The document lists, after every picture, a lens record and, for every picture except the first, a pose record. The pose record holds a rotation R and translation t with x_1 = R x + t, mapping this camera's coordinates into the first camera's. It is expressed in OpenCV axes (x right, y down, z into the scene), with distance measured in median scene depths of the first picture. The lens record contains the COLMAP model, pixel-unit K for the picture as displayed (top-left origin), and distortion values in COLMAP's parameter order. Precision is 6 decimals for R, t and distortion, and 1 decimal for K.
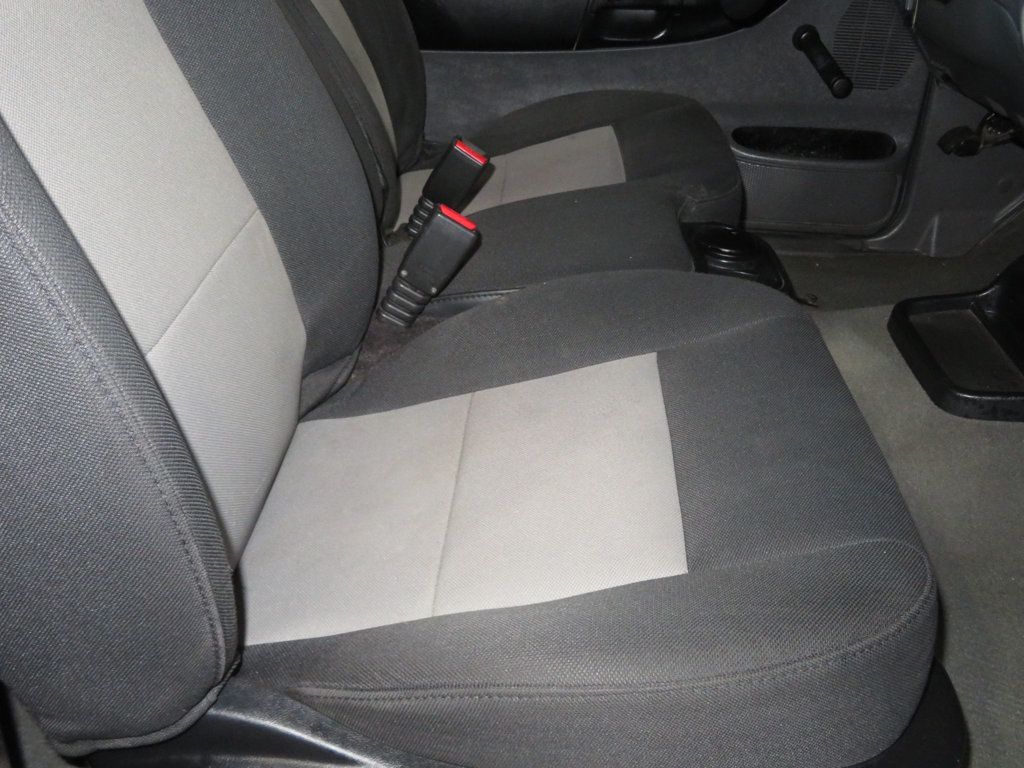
lens RADIAL K [[957.5, 0, 515.8], [0, 957.5, 387.6], [0, 0, 1]] dist [-0.009693, 0.000000]
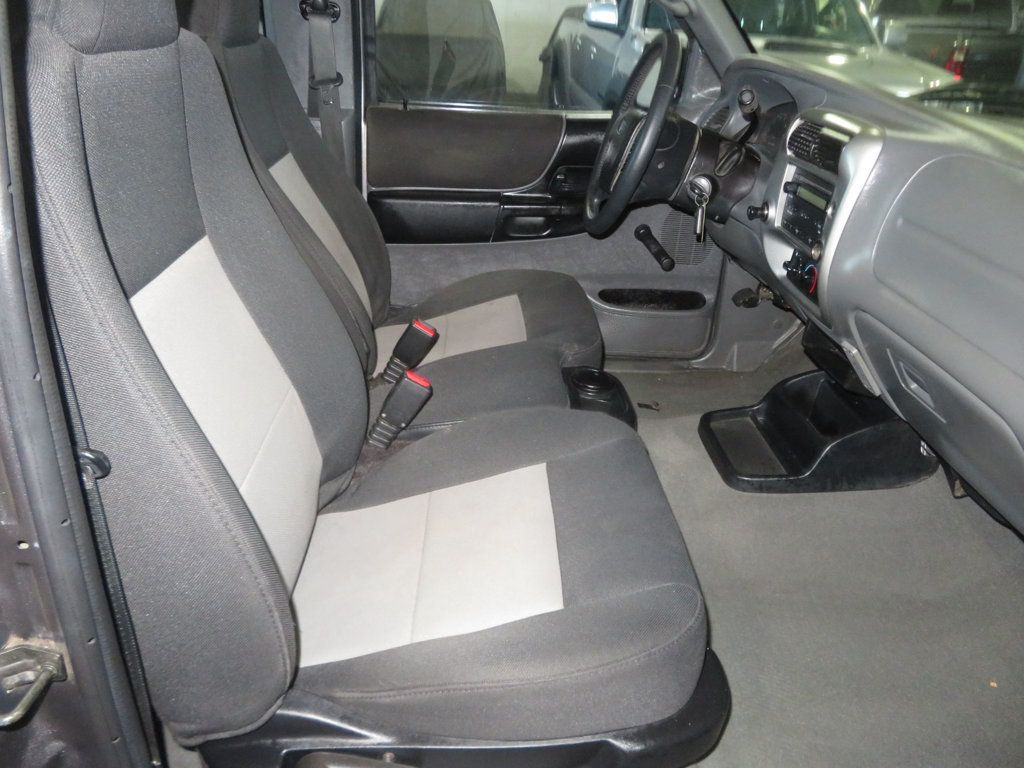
lens RADIAL K [[740.6, 0, 516.0], [0, 740.6, 387.5], [0, 0, 1]] dist [0.011615, -0.008336]
pose [[0.996333, -0.030144, 0.080072, 0.002087], [0.036018, 0.996684, -0.072961, -0.067095], [-0.077607, 0.075578, 0.994115, -0.212485]]
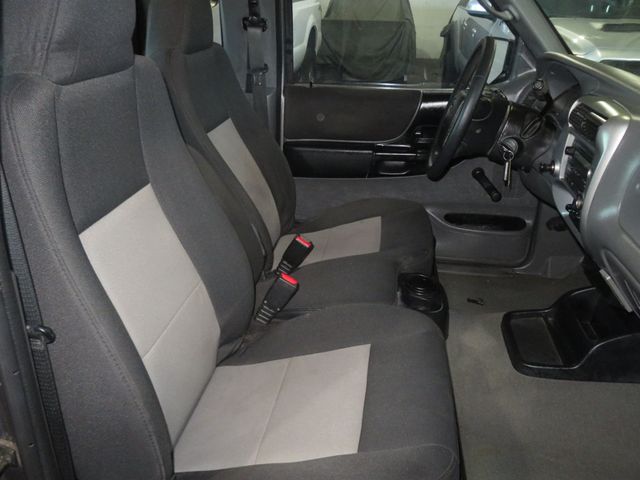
lens RADIAL K [[538.8, 0, 321.2], [0, 538.8, 243.0], [0, 0, 1]] dist [-0.005623, 0.019129]
pose [[0.994181, 0.019612, -0.105926, 0.145210], [-0.031917, 0.992765, -0.115756, -0.111460], [0.102890, 0.118463, 0.987613, -0.266521]]
